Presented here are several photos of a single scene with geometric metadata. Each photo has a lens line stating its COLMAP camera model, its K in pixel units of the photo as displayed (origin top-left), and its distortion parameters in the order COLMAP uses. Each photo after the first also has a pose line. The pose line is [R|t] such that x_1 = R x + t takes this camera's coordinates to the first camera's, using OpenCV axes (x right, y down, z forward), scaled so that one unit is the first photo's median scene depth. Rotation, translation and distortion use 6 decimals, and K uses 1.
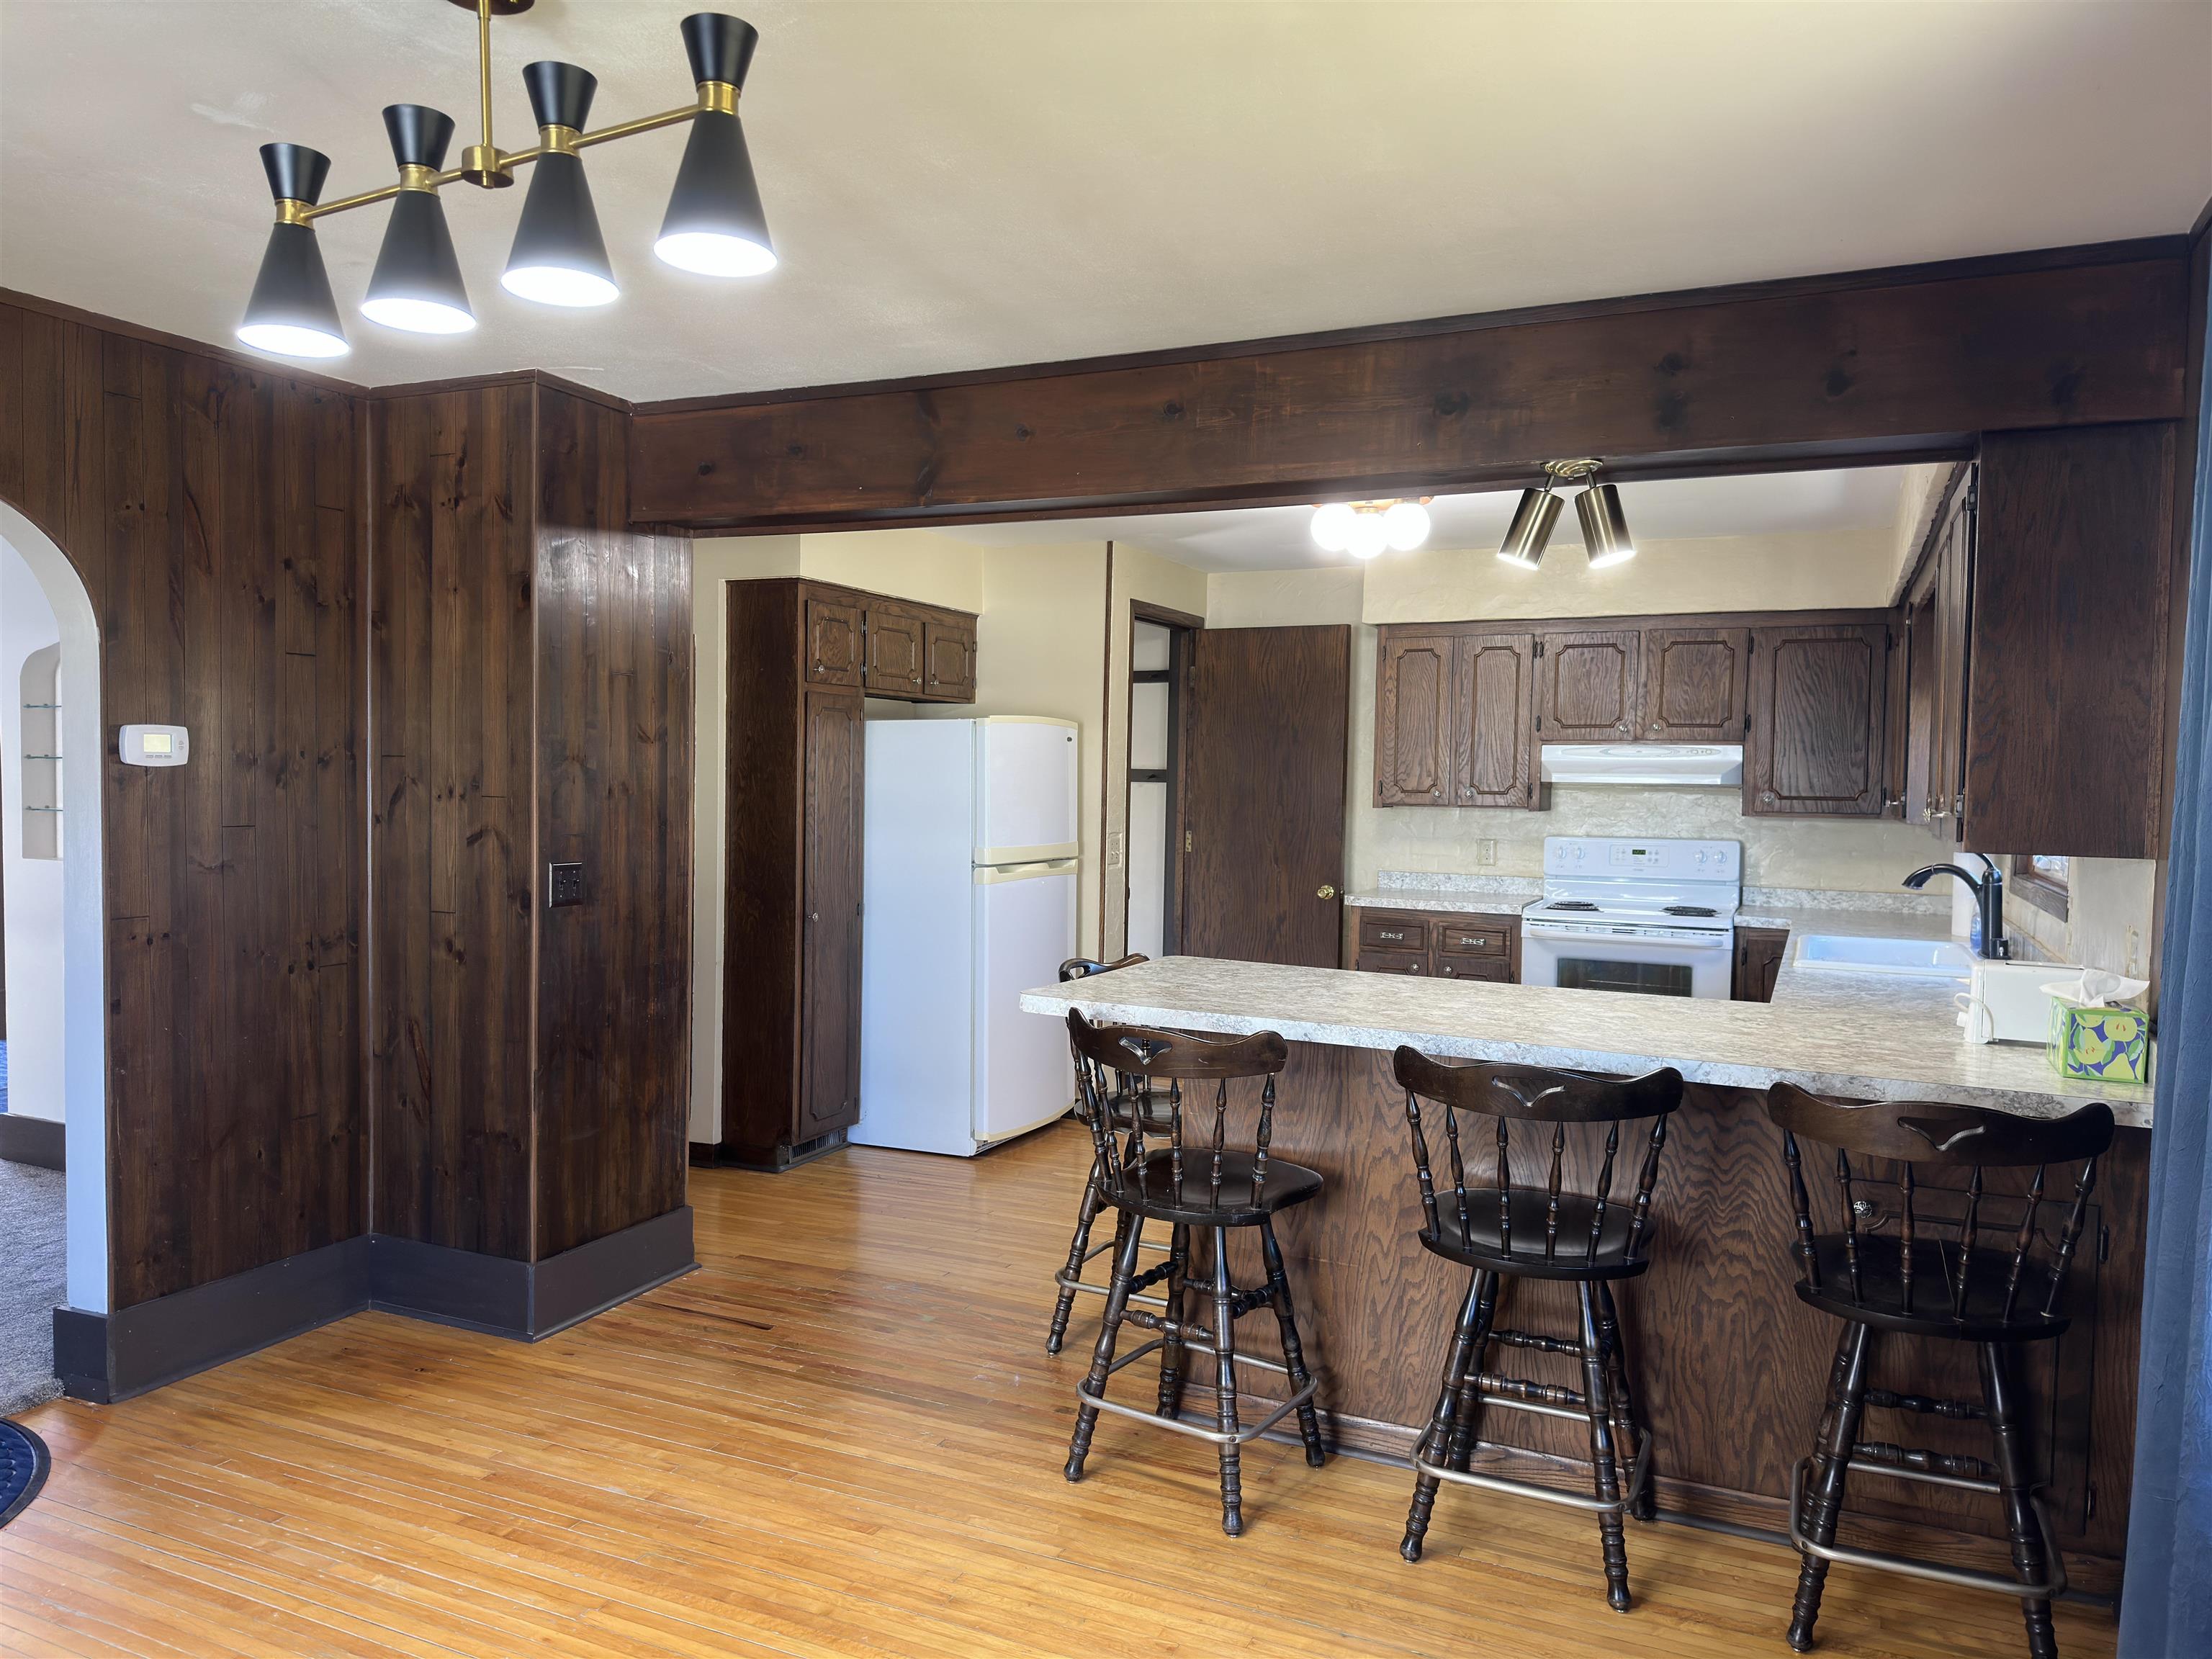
lens RADIAL K [[1553.8, 0, 1091.8], [0, 1553.8, 840.9], [0, 0, 1]] dist [0.058337, -0.066323]
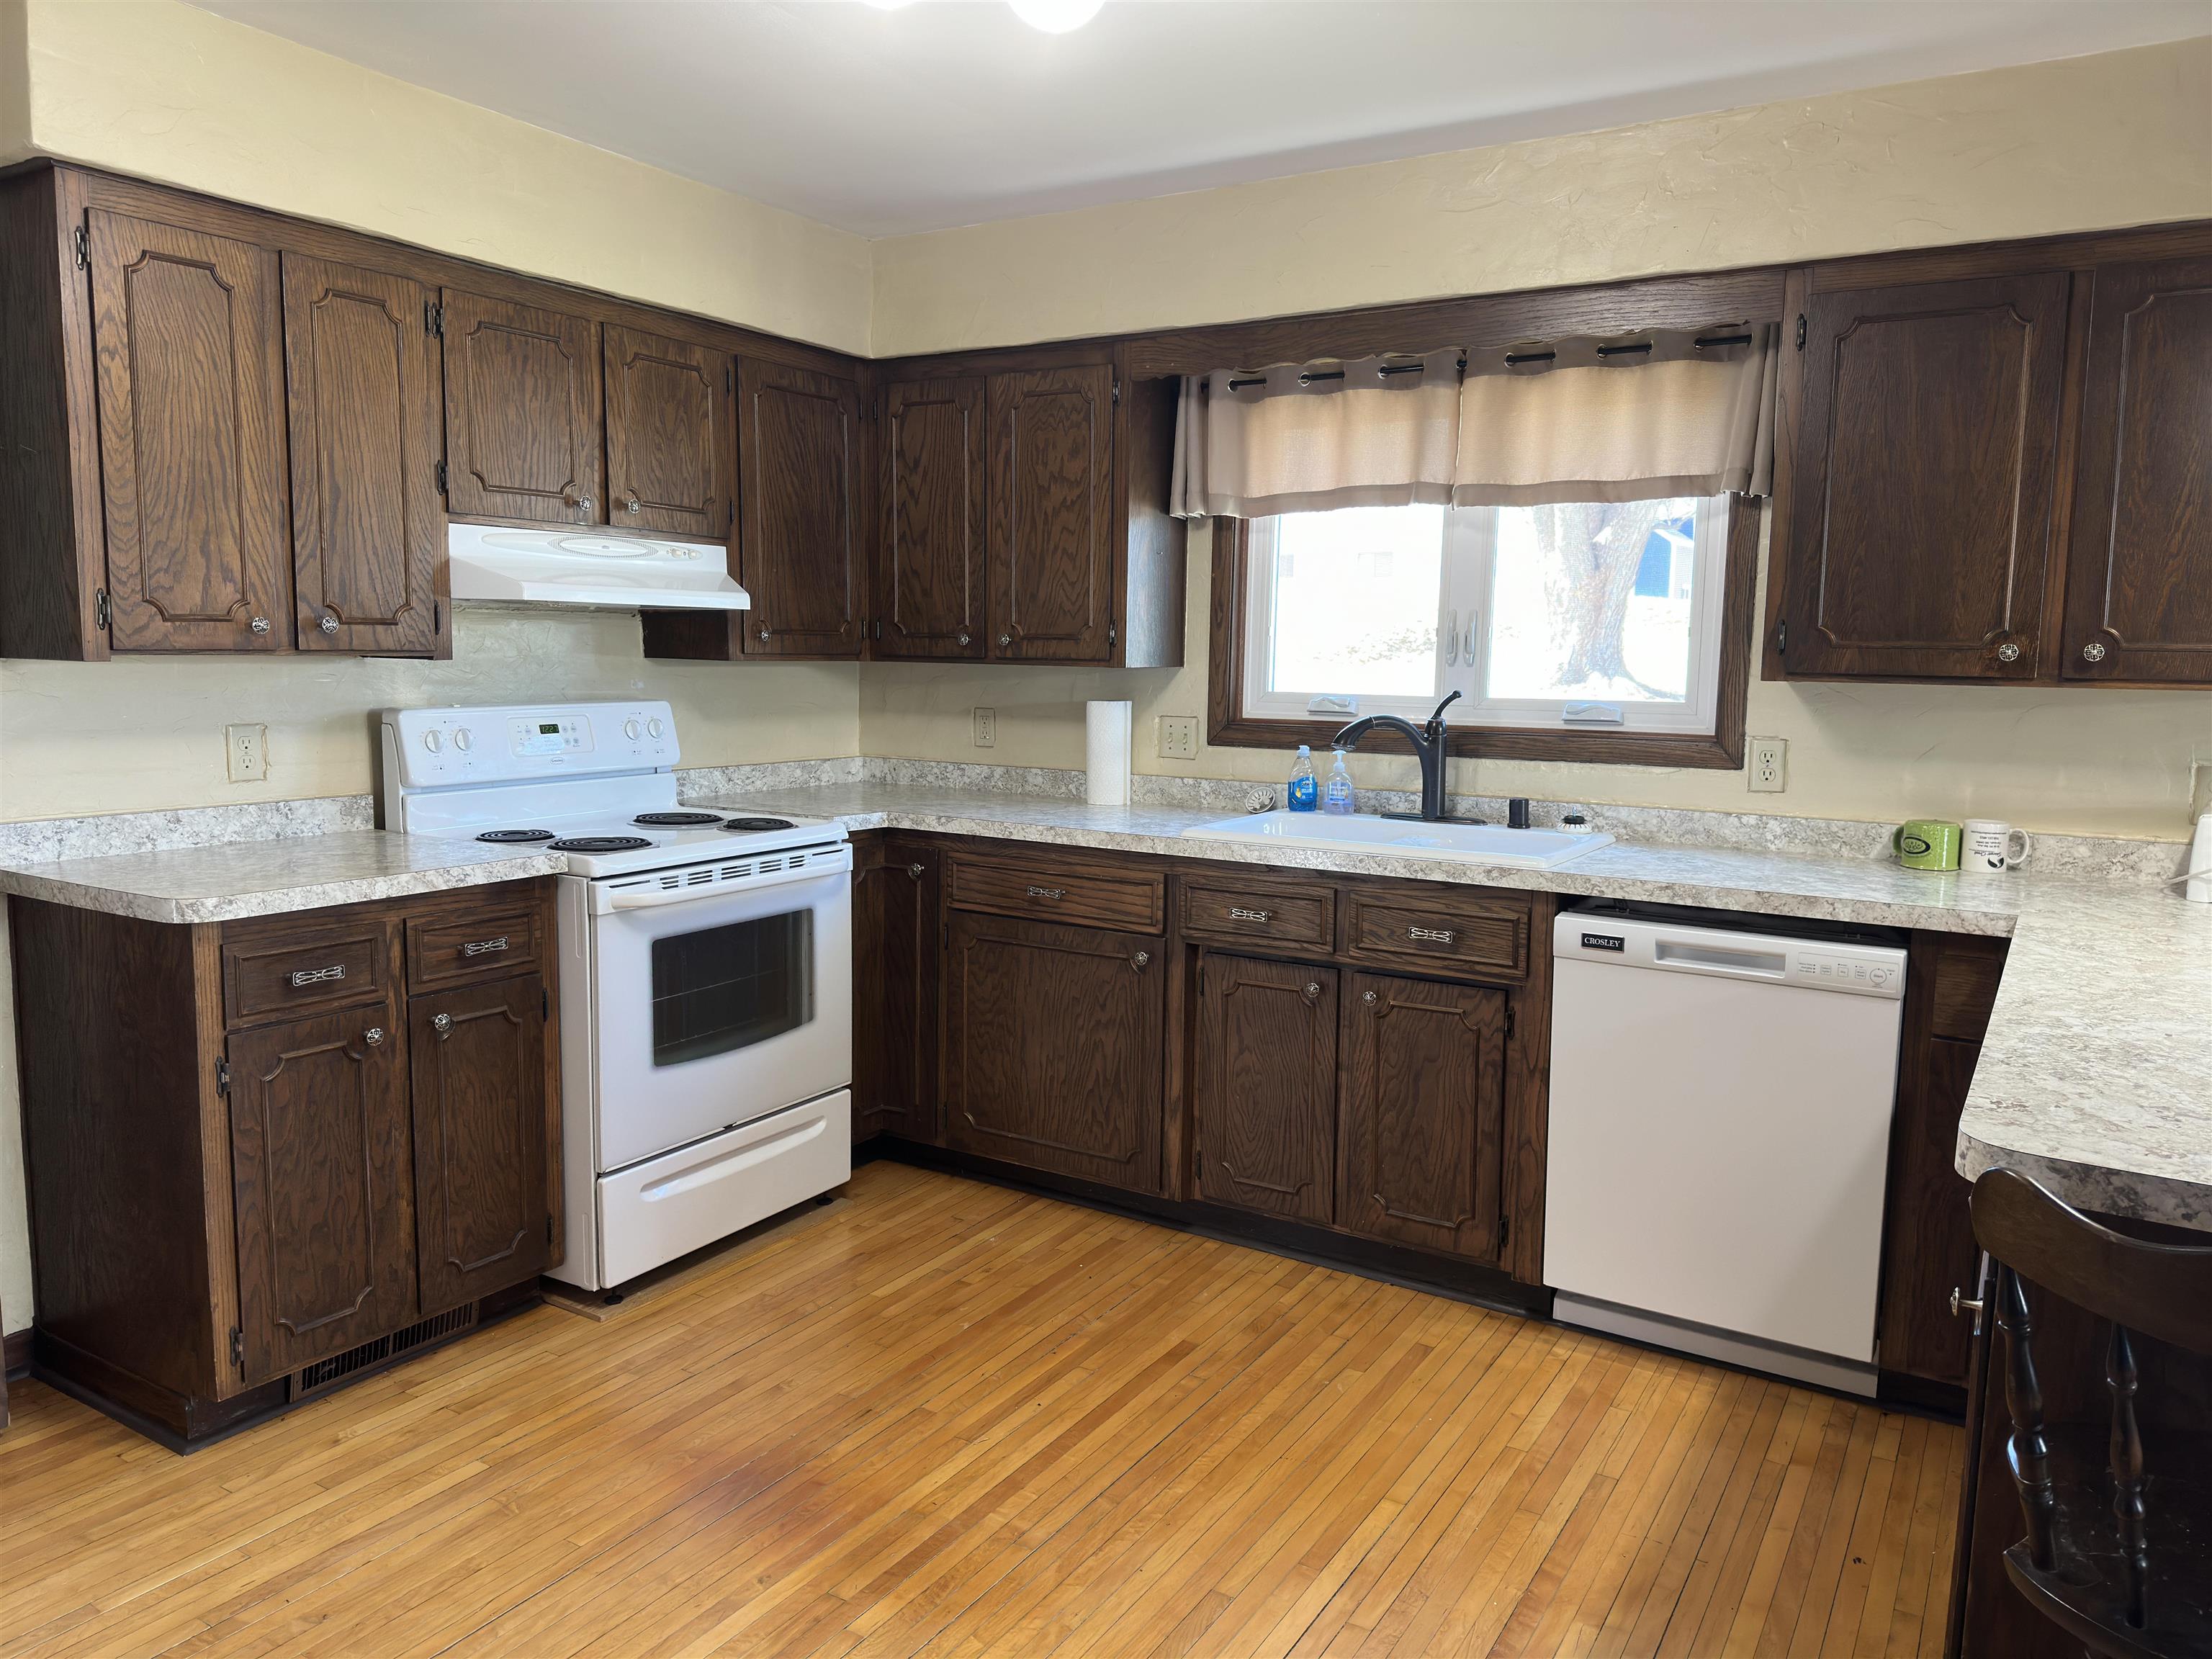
lens RADIAL K [[1553.8, 0, 1139.7], [0, 1553.8, 827.5], [0, 0, 1]] dist [0.058337, -0.066323]
pose [[0.100812, -0.130833, 0.986265, -0.191944], [0.029249, 0.991277, 0.128508, -0.024417], [-0.994475, 0.015892, 0.103759, 0.758739]]
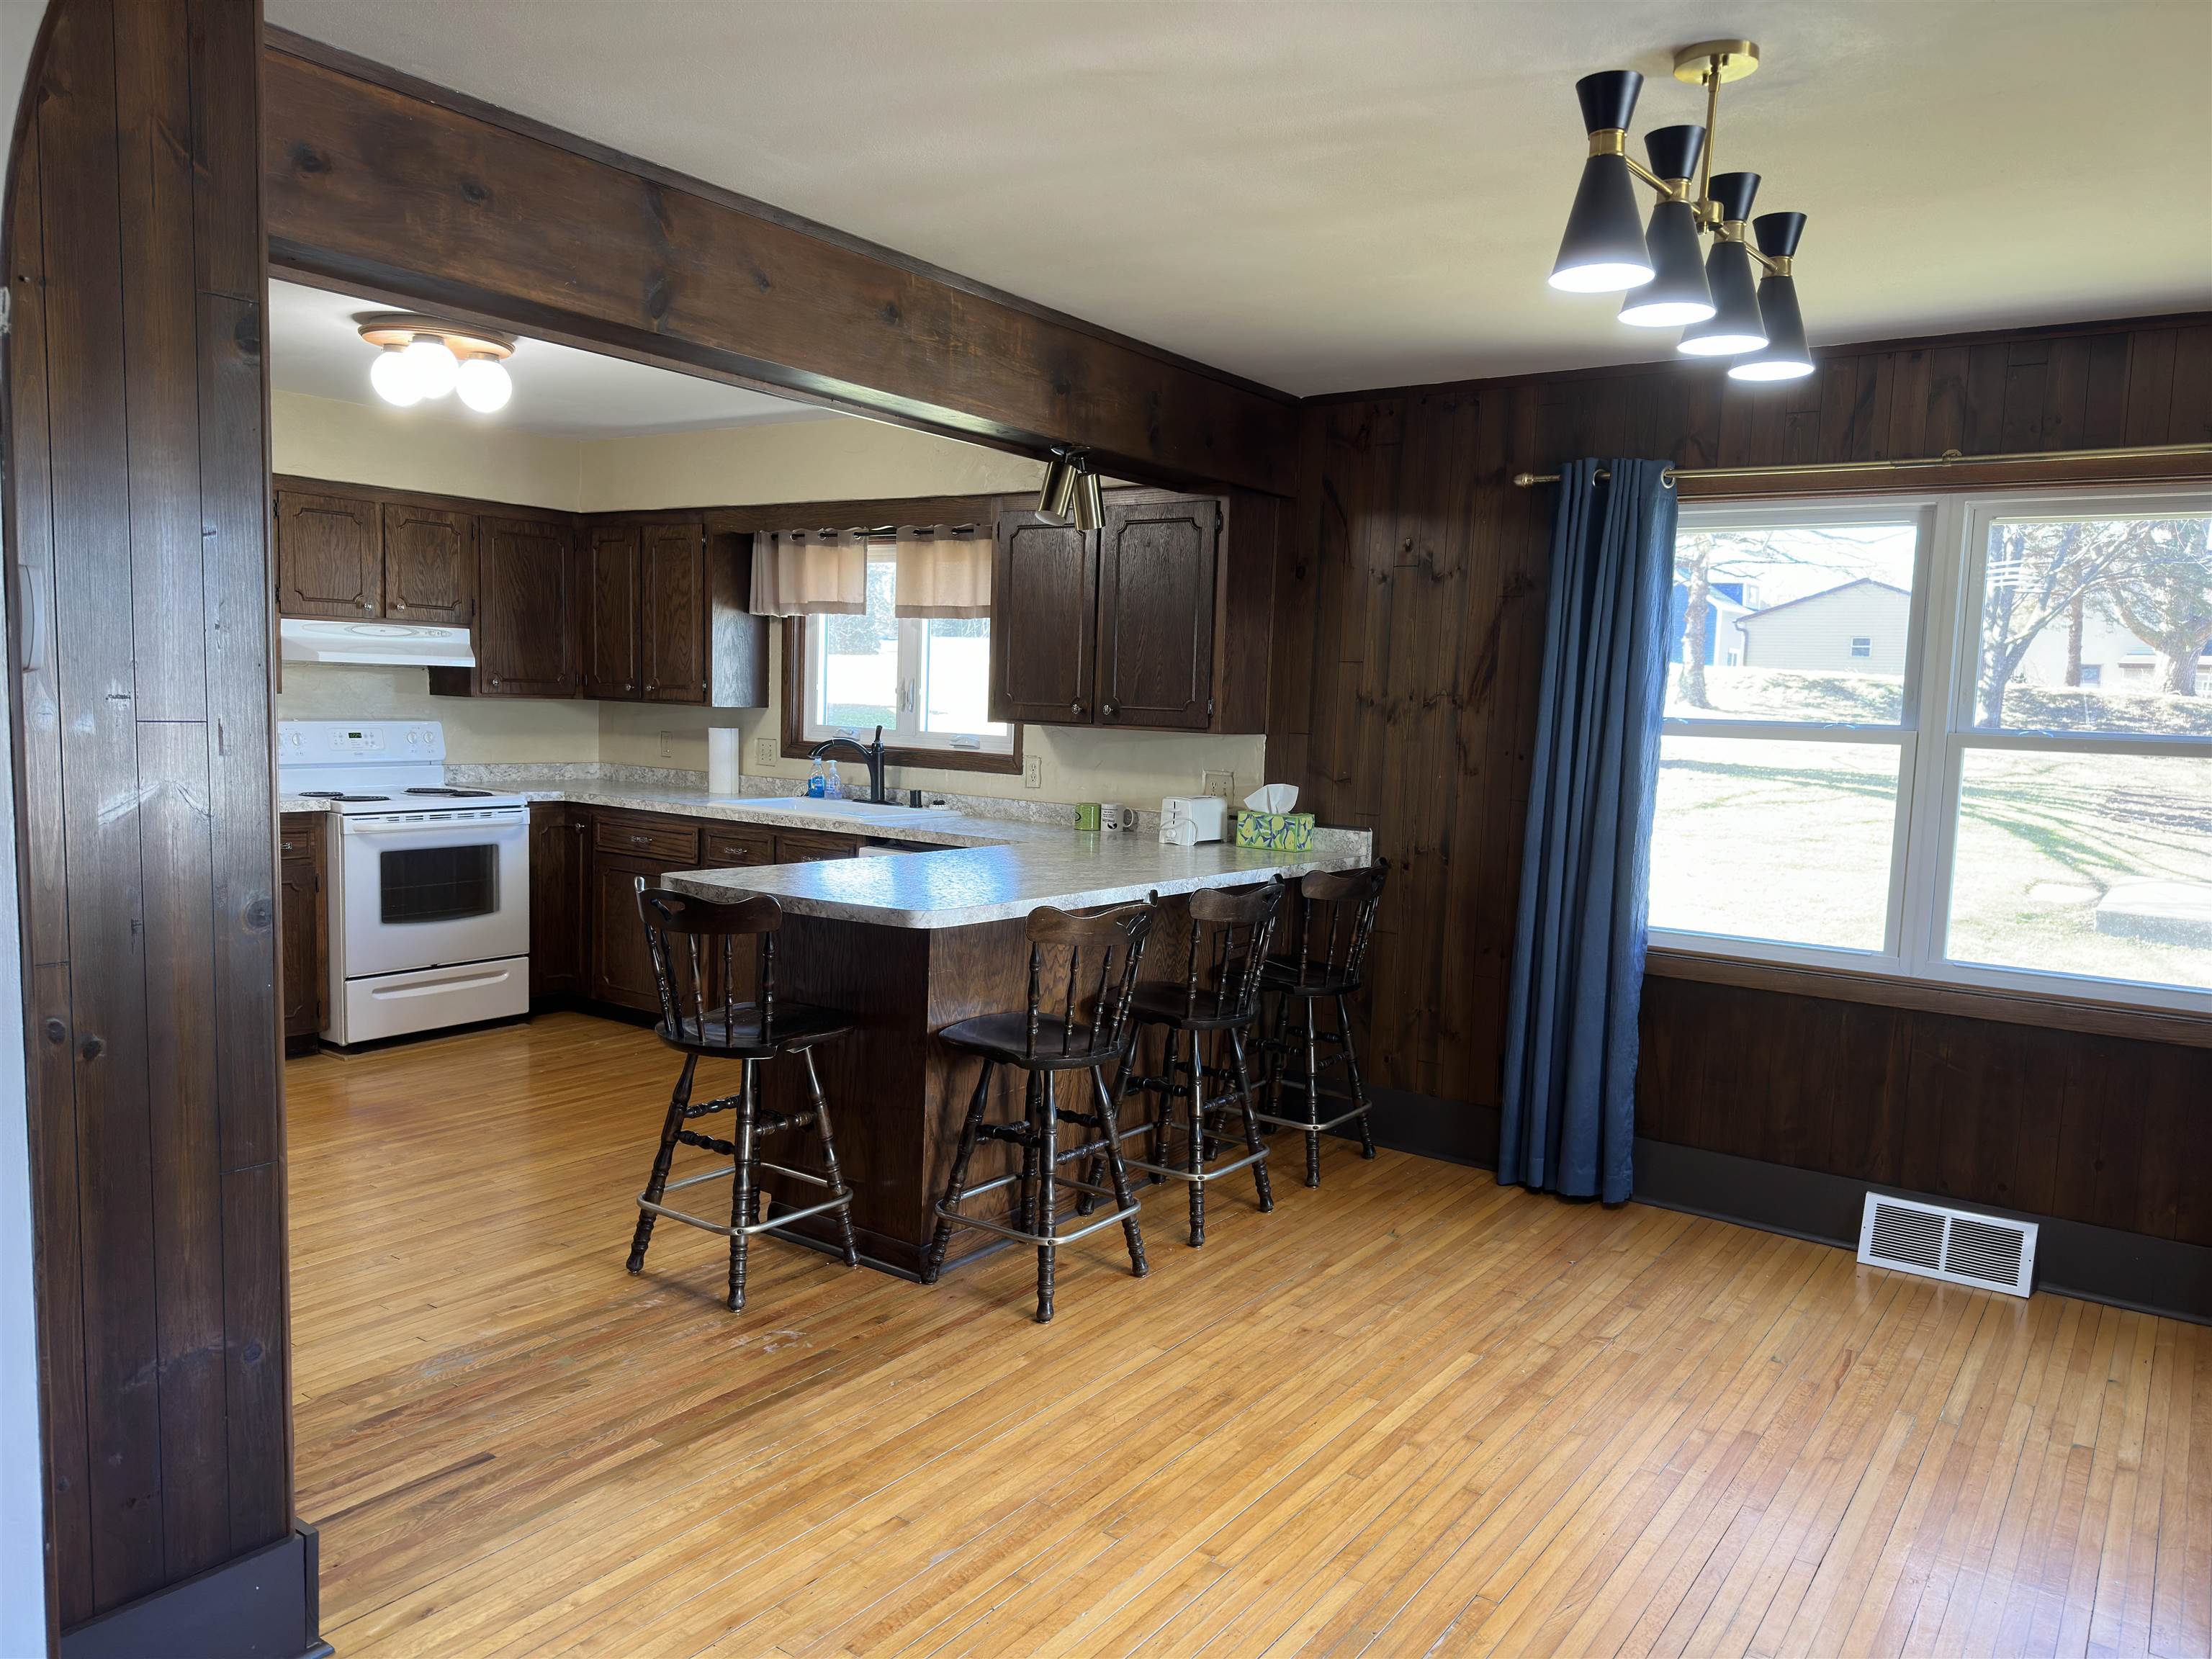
lens RADIAL K [[1553.8, 0, 1126.5], [0, 1553.8, 846.2], [0, 0, 1]] dist [0.058337, -0.066323]
pose [[0.171264, -0.107560, 0.979336, -0.533663], [0.009288, 0.994155, 0.107564, -0.024883], [-0.985181, -0.009325, 0.171262, 0.384158]]
